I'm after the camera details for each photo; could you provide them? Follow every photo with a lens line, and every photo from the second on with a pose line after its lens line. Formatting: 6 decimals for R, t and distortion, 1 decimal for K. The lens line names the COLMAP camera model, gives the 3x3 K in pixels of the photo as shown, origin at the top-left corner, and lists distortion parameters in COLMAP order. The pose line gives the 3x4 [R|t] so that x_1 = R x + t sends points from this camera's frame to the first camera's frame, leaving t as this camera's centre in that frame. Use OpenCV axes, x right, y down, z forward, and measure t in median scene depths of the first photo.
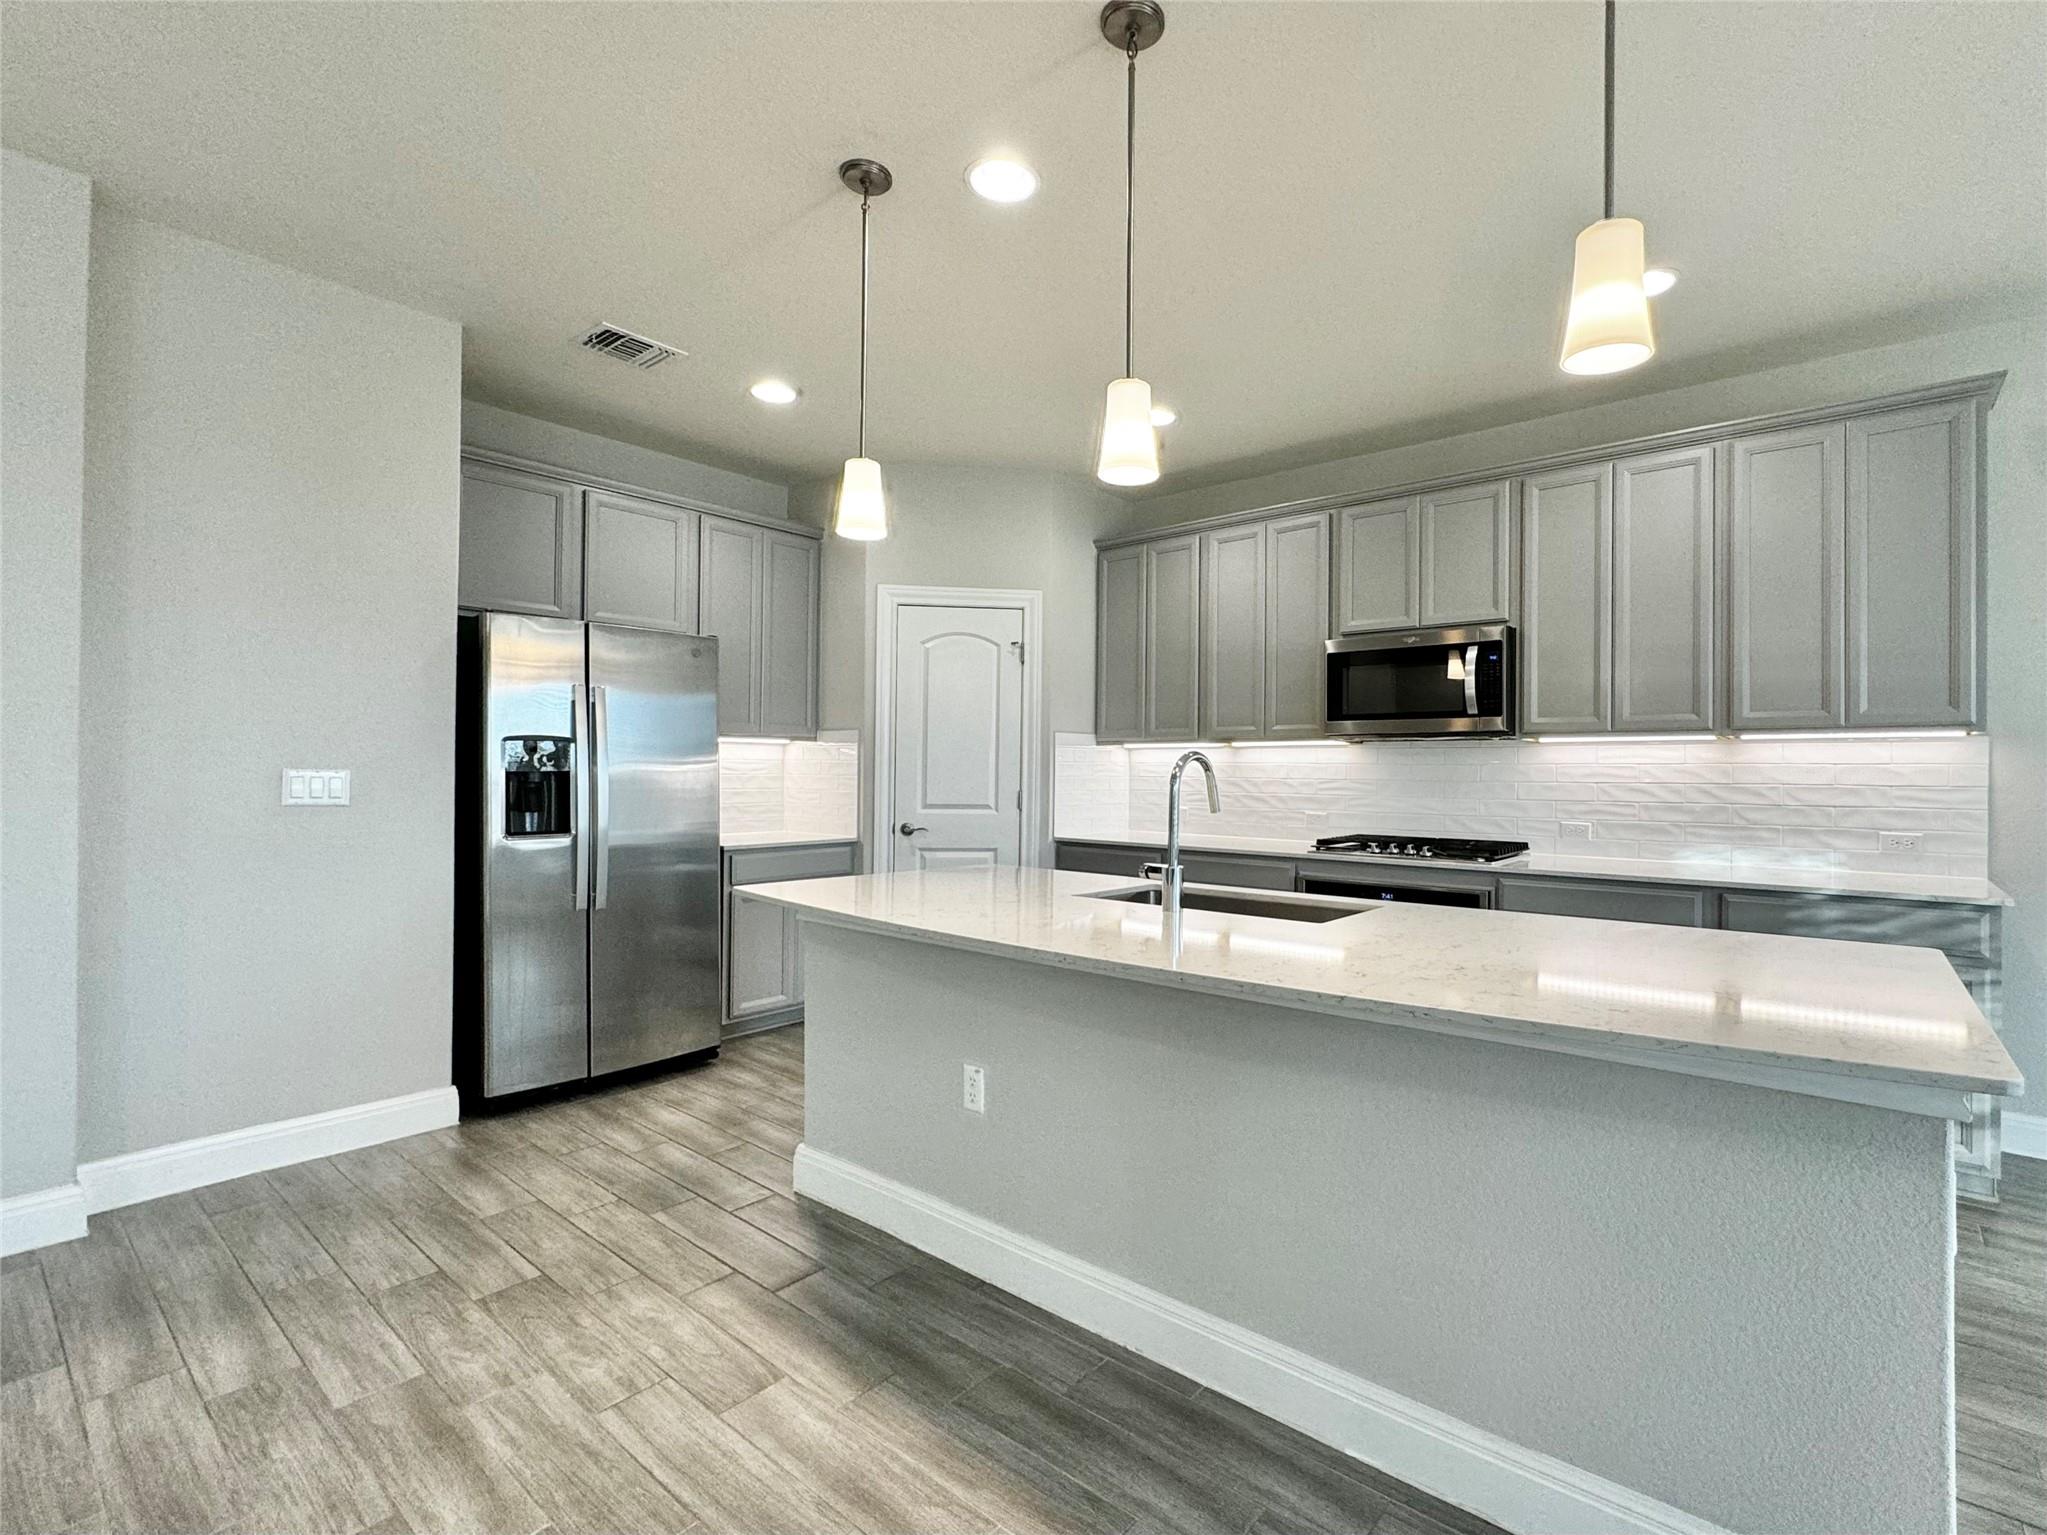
lens RADIAL K [[931.7, 0, 1107.3], [0, 931.7, 764.8], [0, 0, 1]] dist [-0.000847, 0.000030]
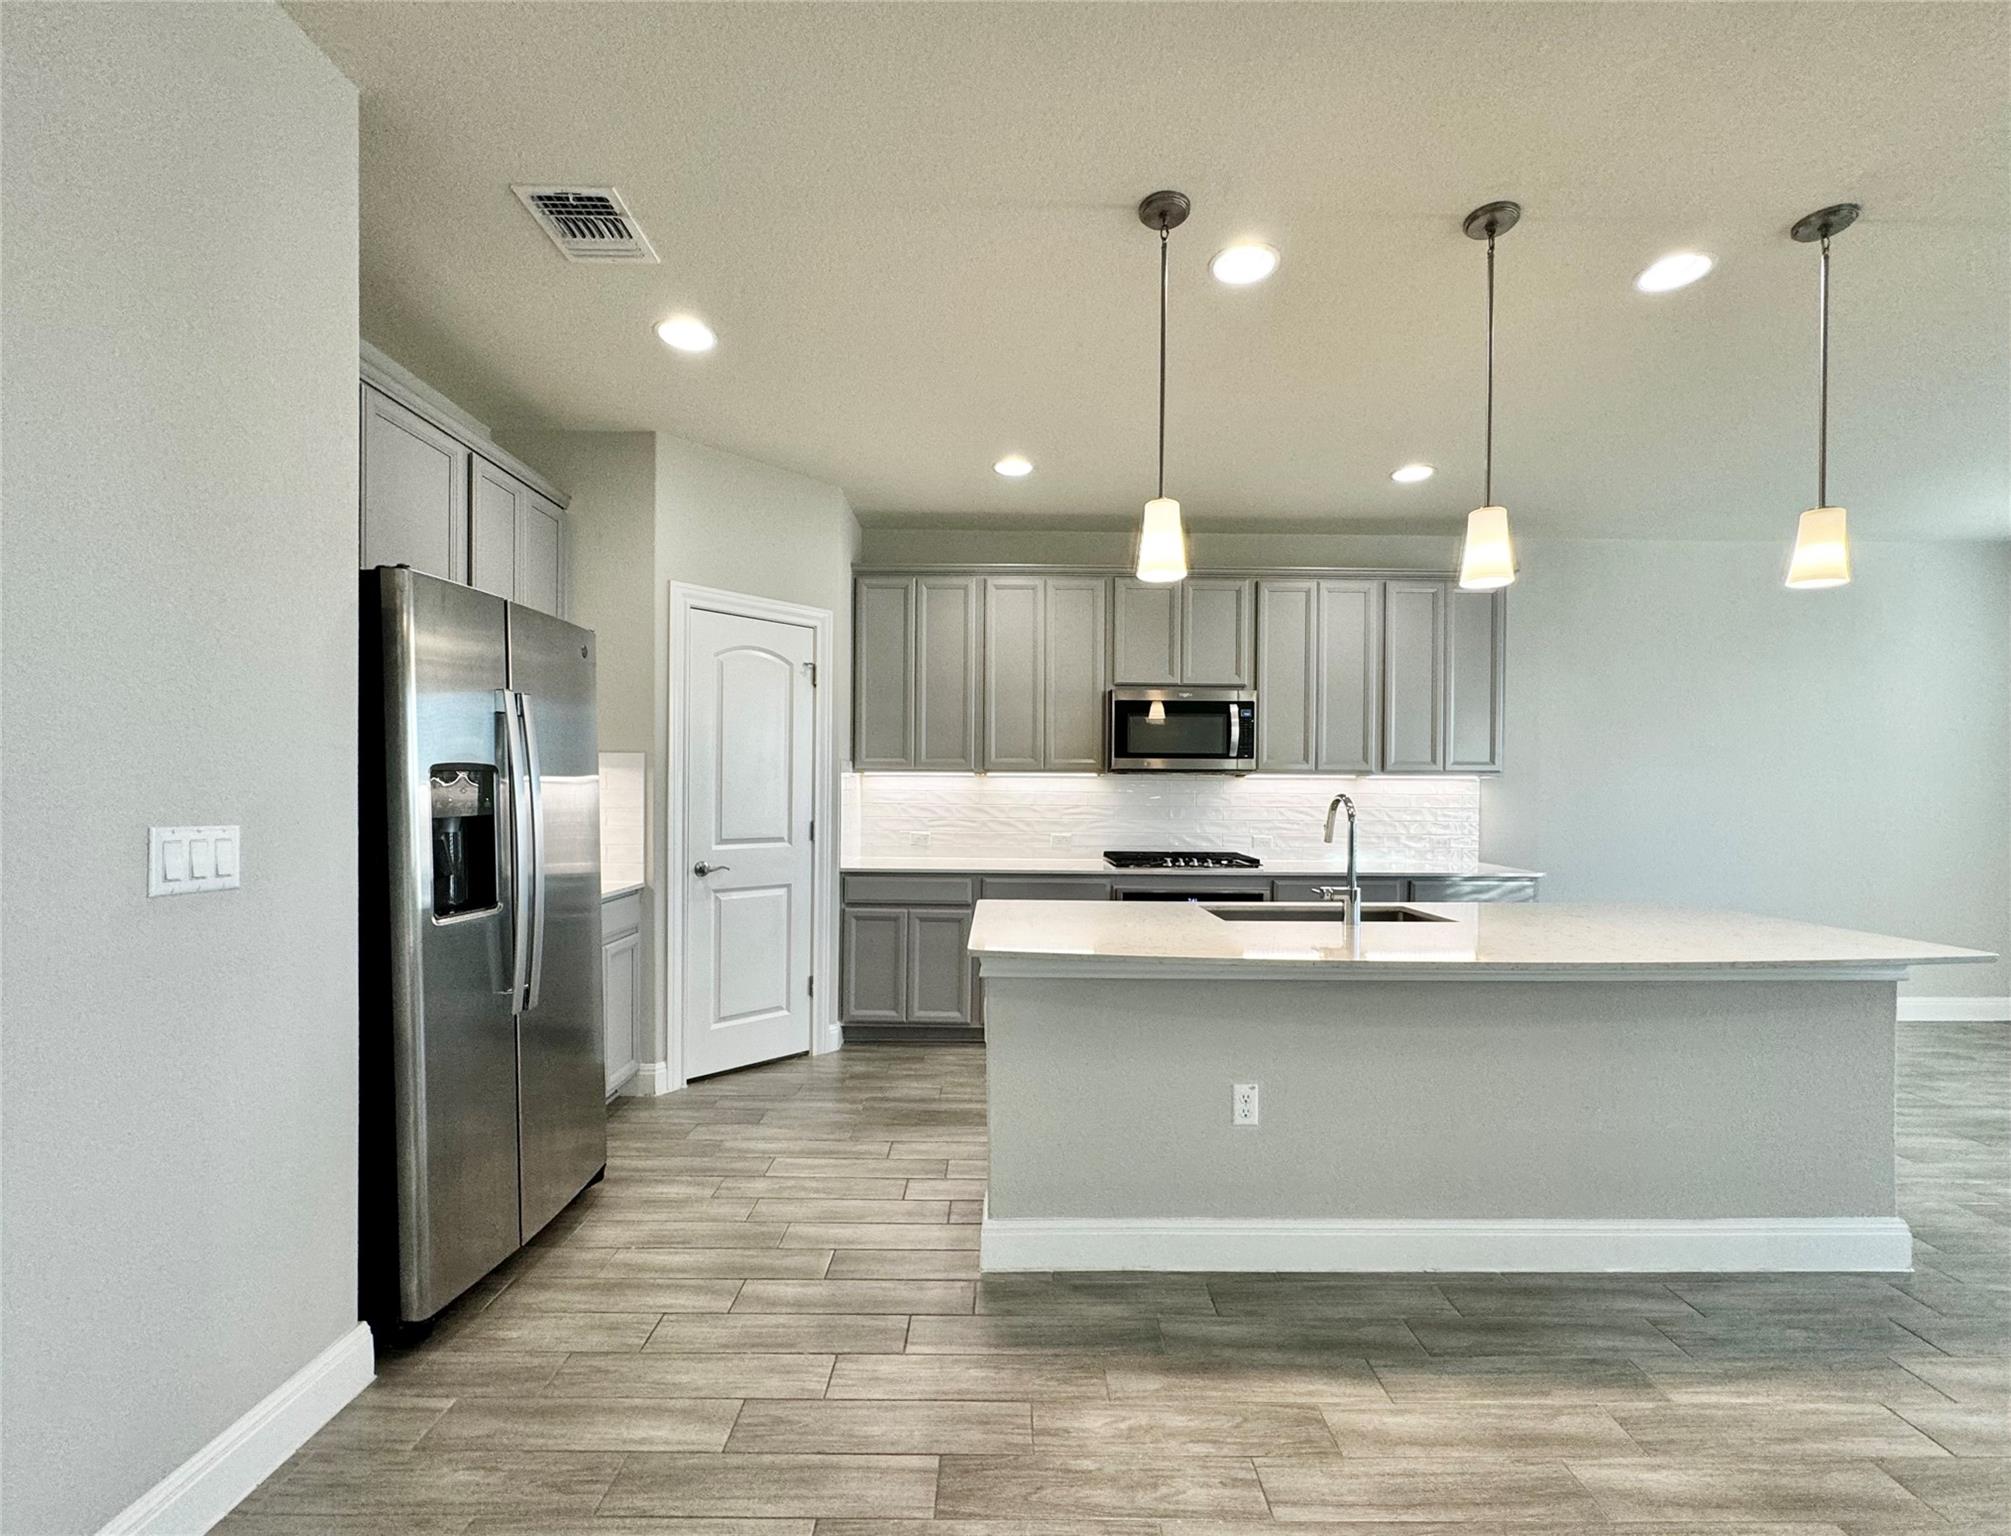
lens RADIAL K [[869.3, 0, 1006.6], [0, 869.3, 797.3], [0, 0, 1]] dist [-0.001336, 0.000387]
pose [[0.781924, -0.007140, 0.623333, -0.660027], [-0.008049, 0.999735, 0.021548, -0.022543], [-0.623322, -0.021866, 0.781659, 0.254548]]
